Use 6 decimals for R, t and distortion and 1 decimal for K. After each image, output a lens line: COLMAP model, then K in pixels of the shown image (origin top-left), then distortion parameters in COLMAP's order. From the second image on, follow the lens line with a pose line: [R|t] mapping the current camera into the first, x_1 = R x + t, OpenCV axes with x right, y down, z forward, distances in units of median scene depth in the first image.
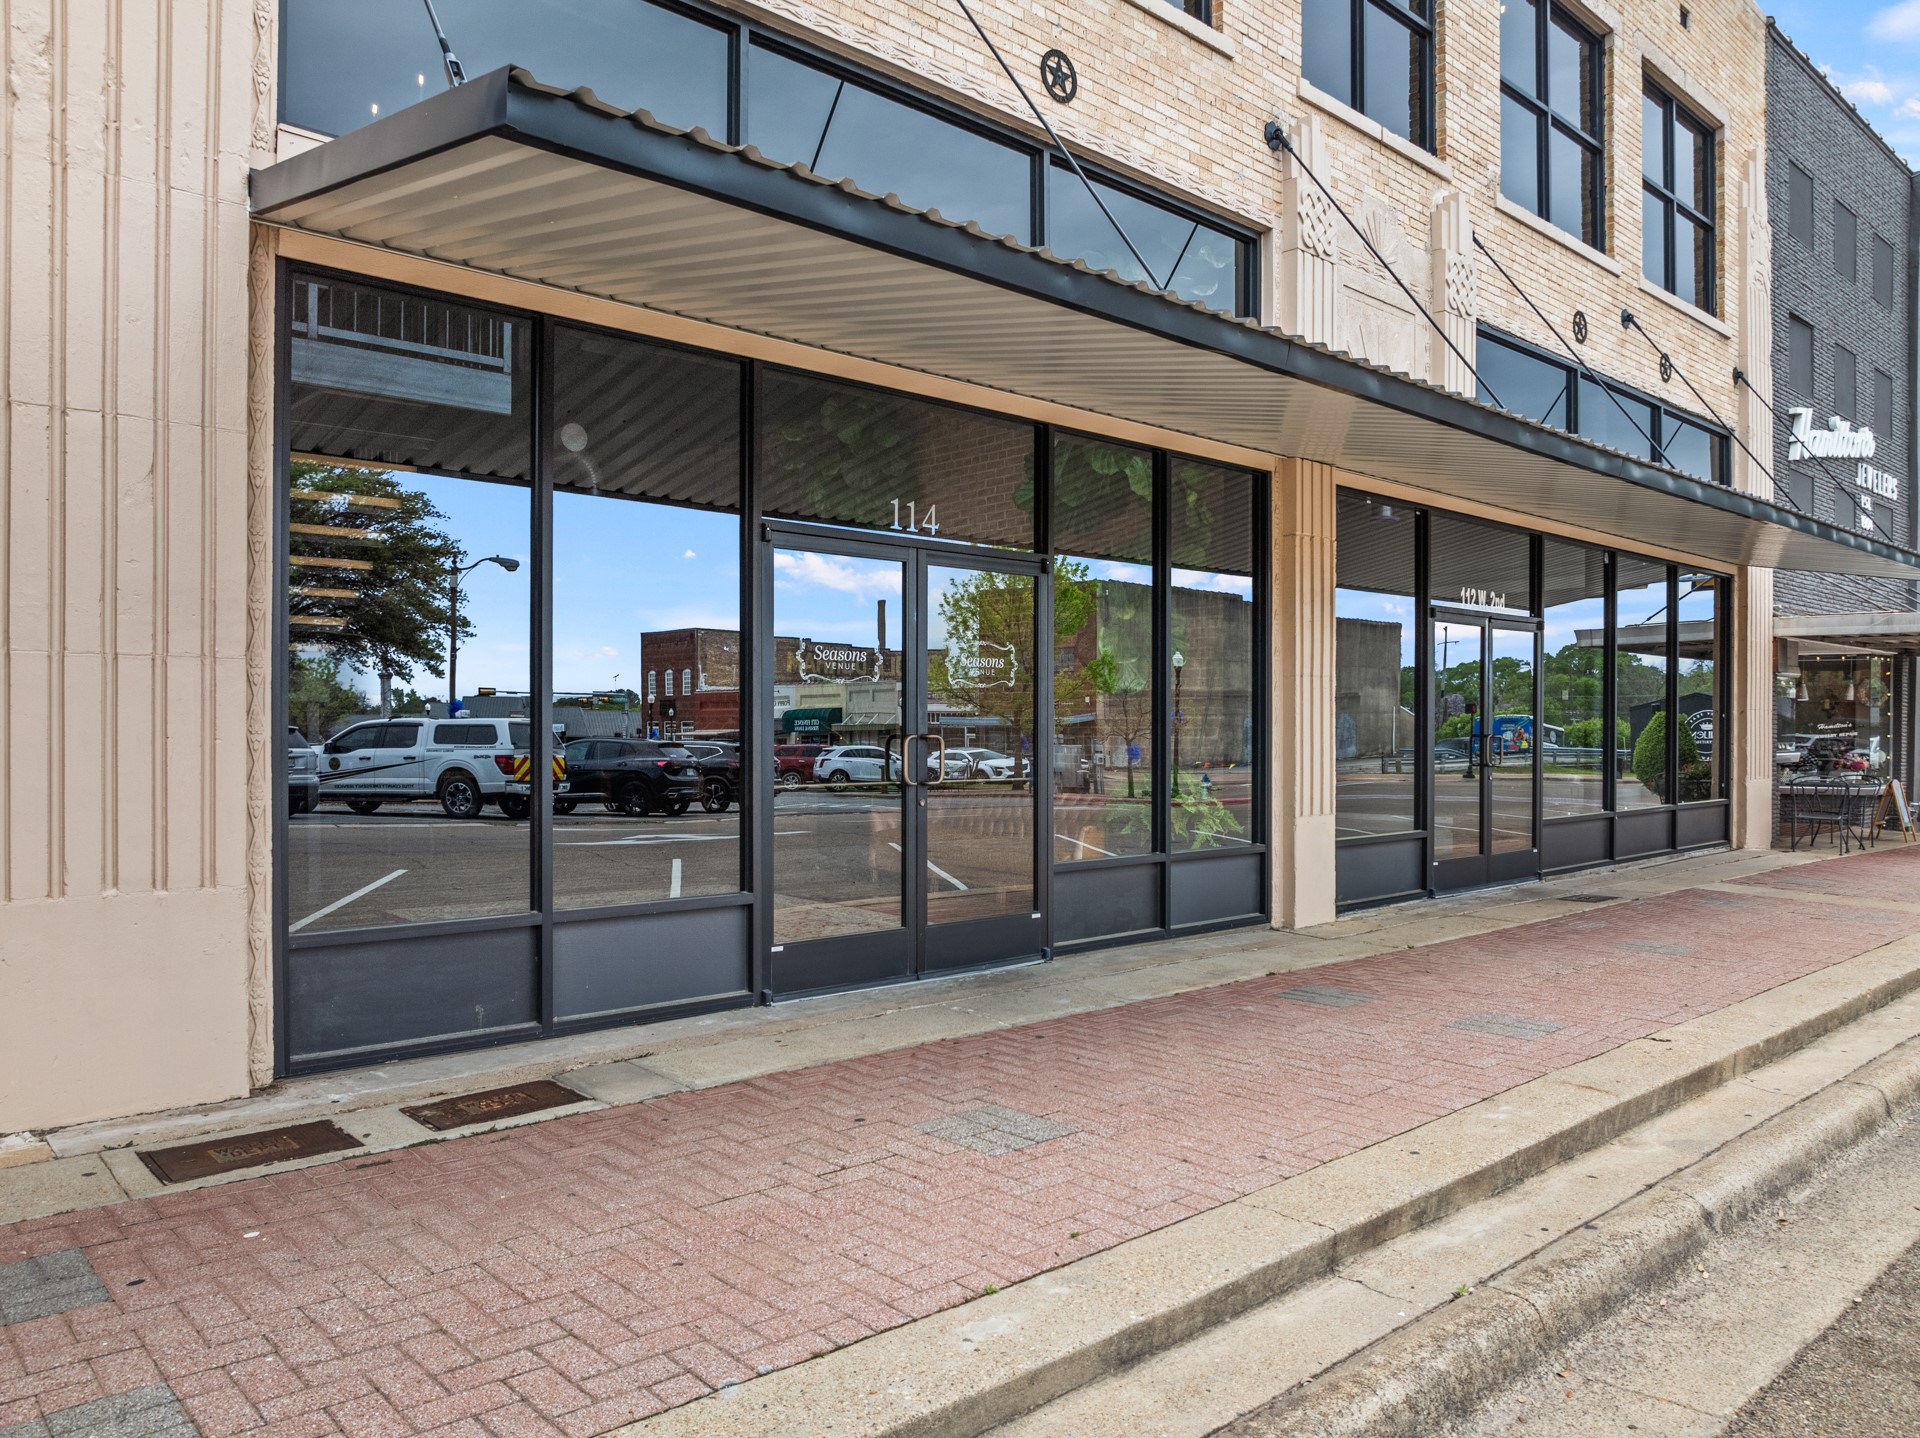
lens RADIAL K [[1359.9, 0, 963.1], [0, 1359.9, 734.7], [0, 0, 1]] dist [-0.045642, 0.014189]
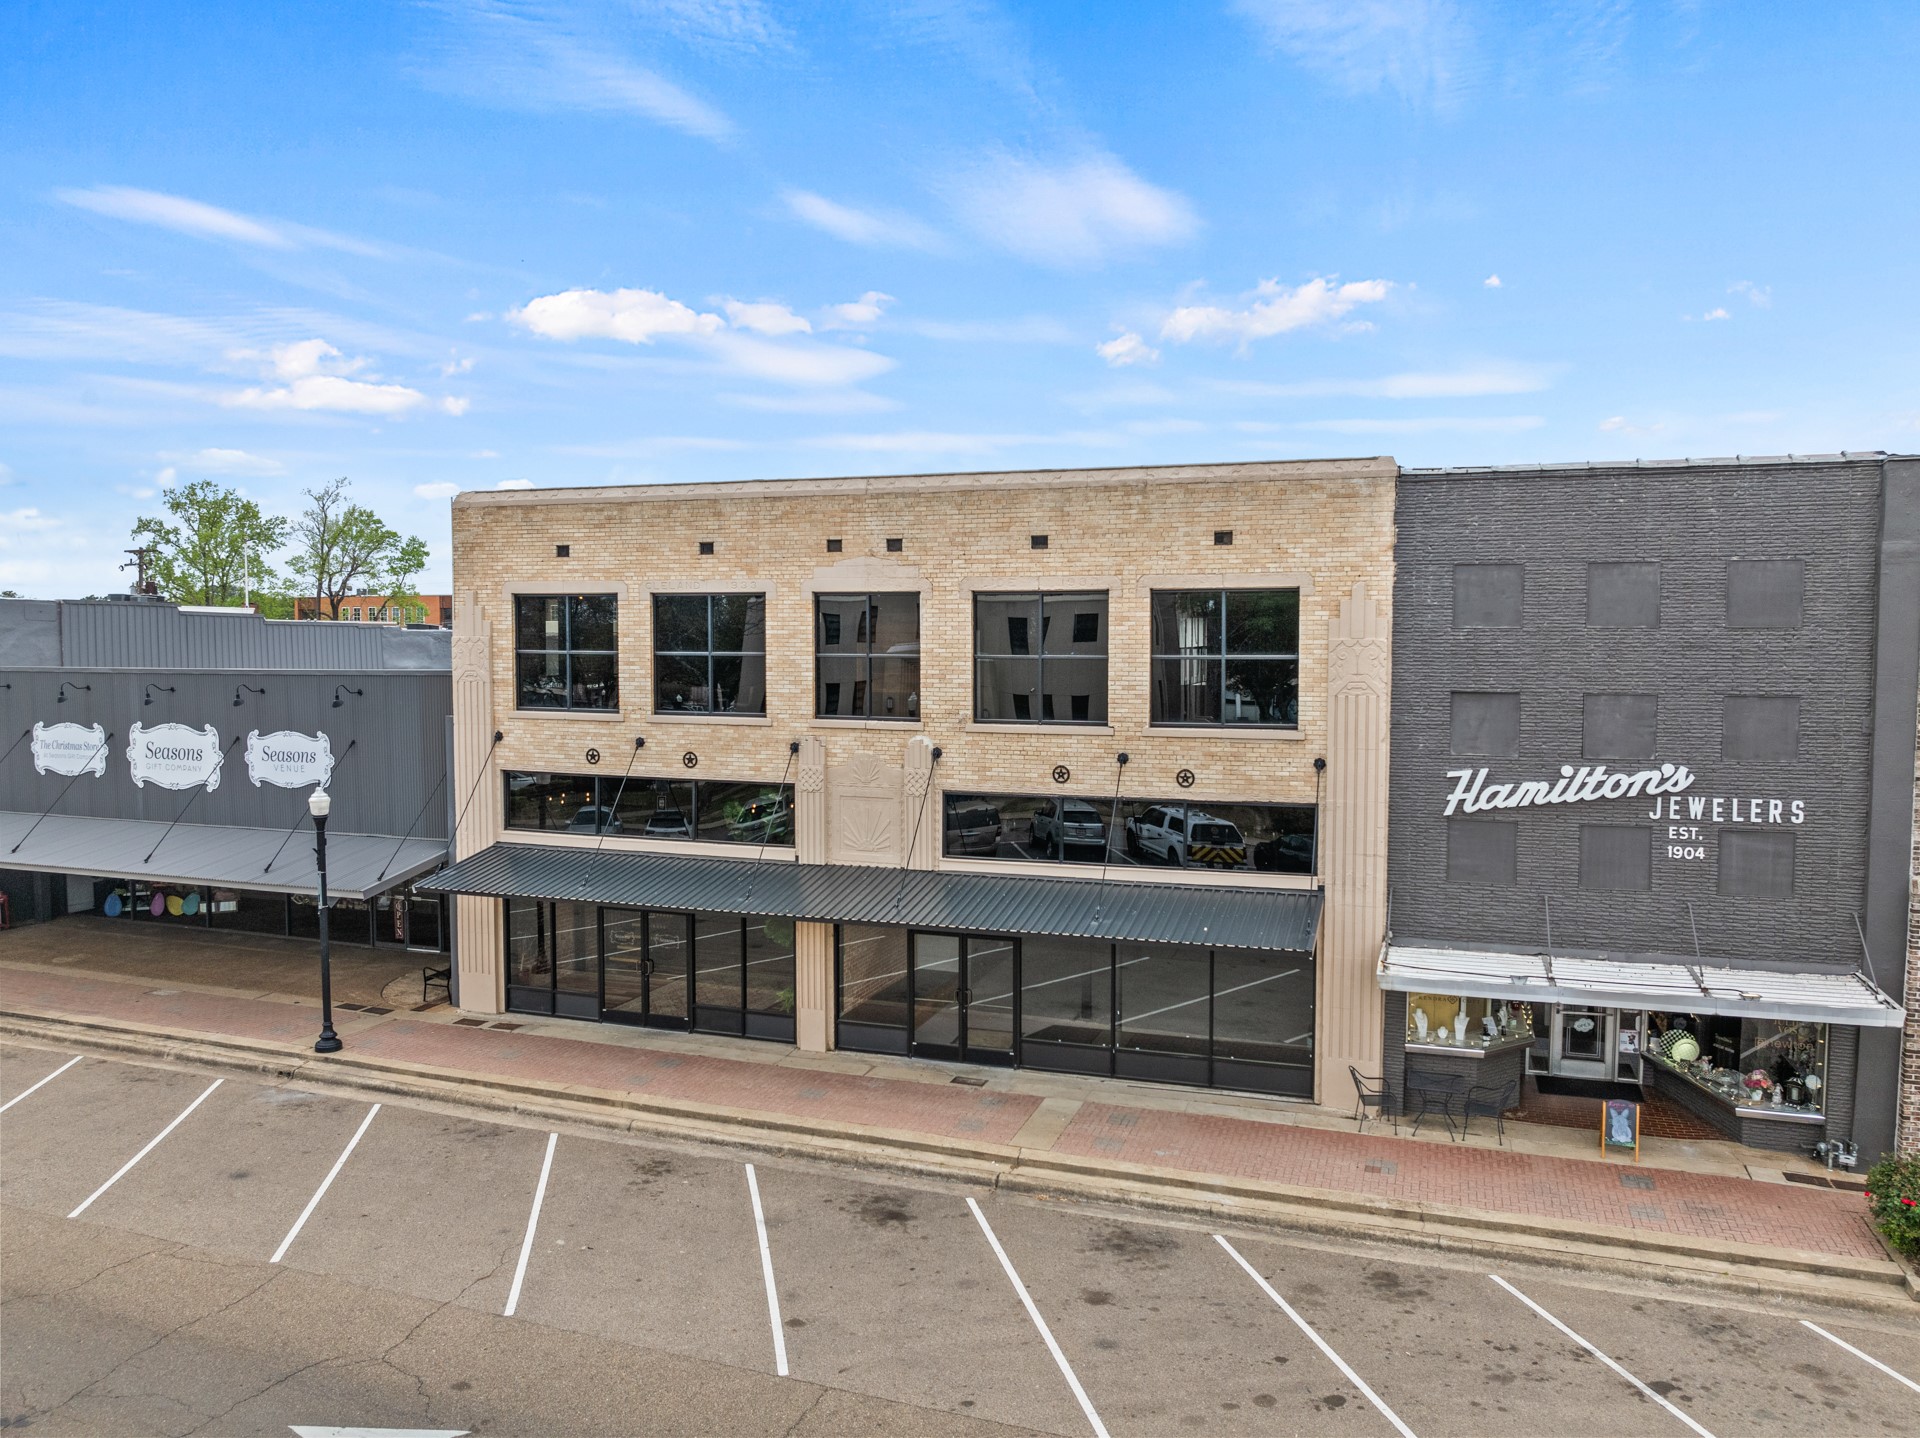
lens RADIAL K [[1359.9, 0, 961.0], [0, 1359.9, 706.2], [0, 0, 1]] dist [-0.045642, 0.014189]
pose [[0.479814, 0.043844, -0.876274, 1.605261], [-0.002839, 0.998823, 0.048421, -0.391534], [0.877366, -0.020745, 0.479374, 0.018492]]
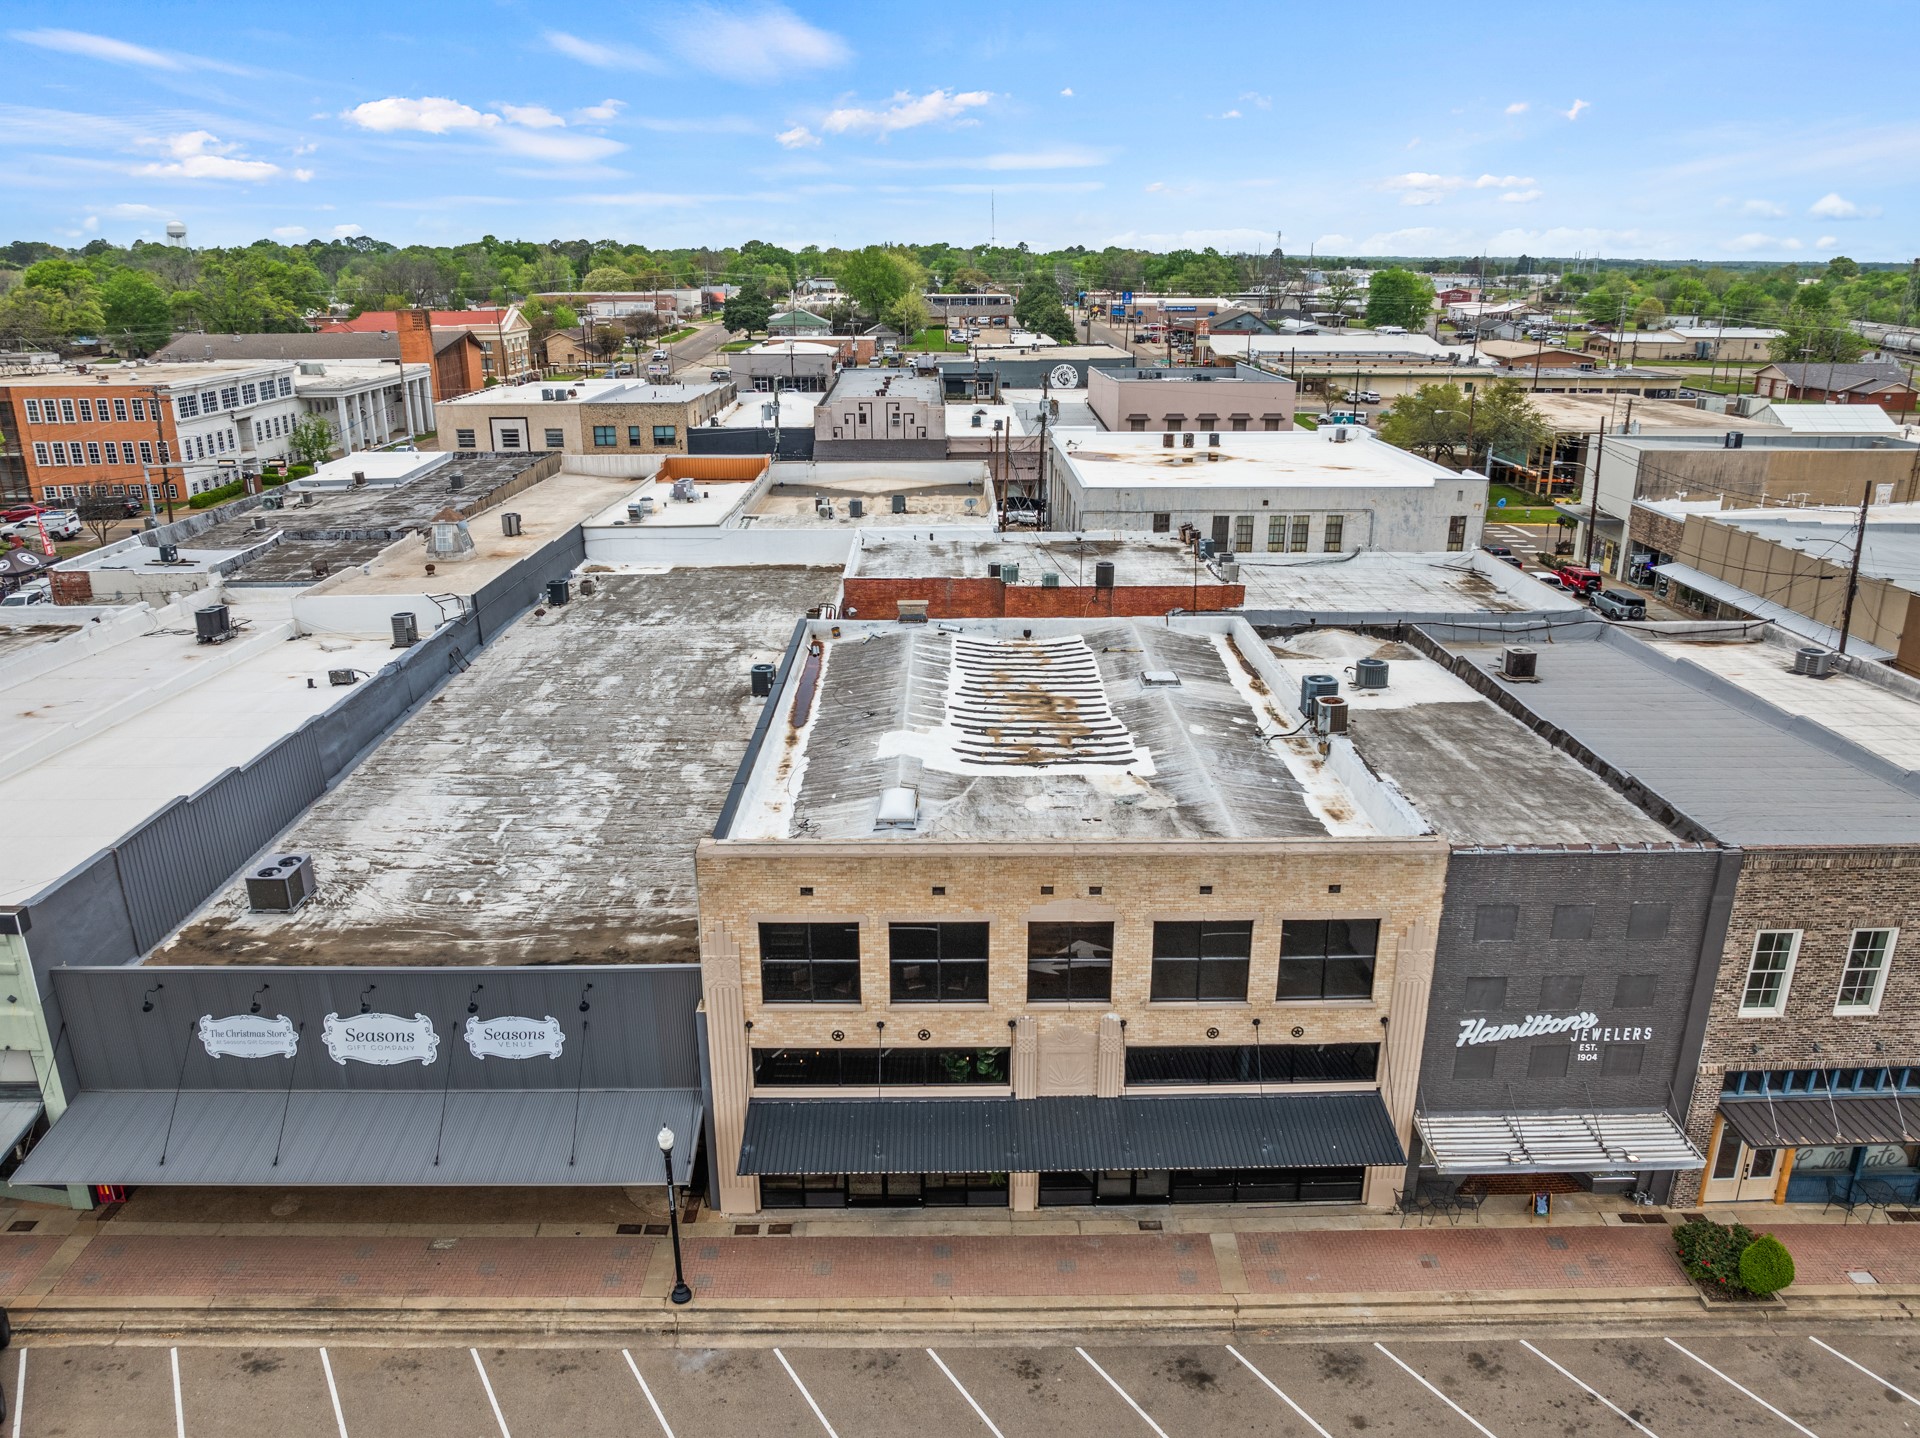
lens RADIAL K [[1359.9, 0, 962.5], [0, 1359.9, 703.4], [0, 0, 1]] dist [-0.045642, 0.014189]
pose [[0.750698, 0.207471, -0.627222, 1.311703], [-0.001265, 0.949858, 0.312678, -1.411394], [0.660644, -0.233933, 0.713320, -0.850956]]
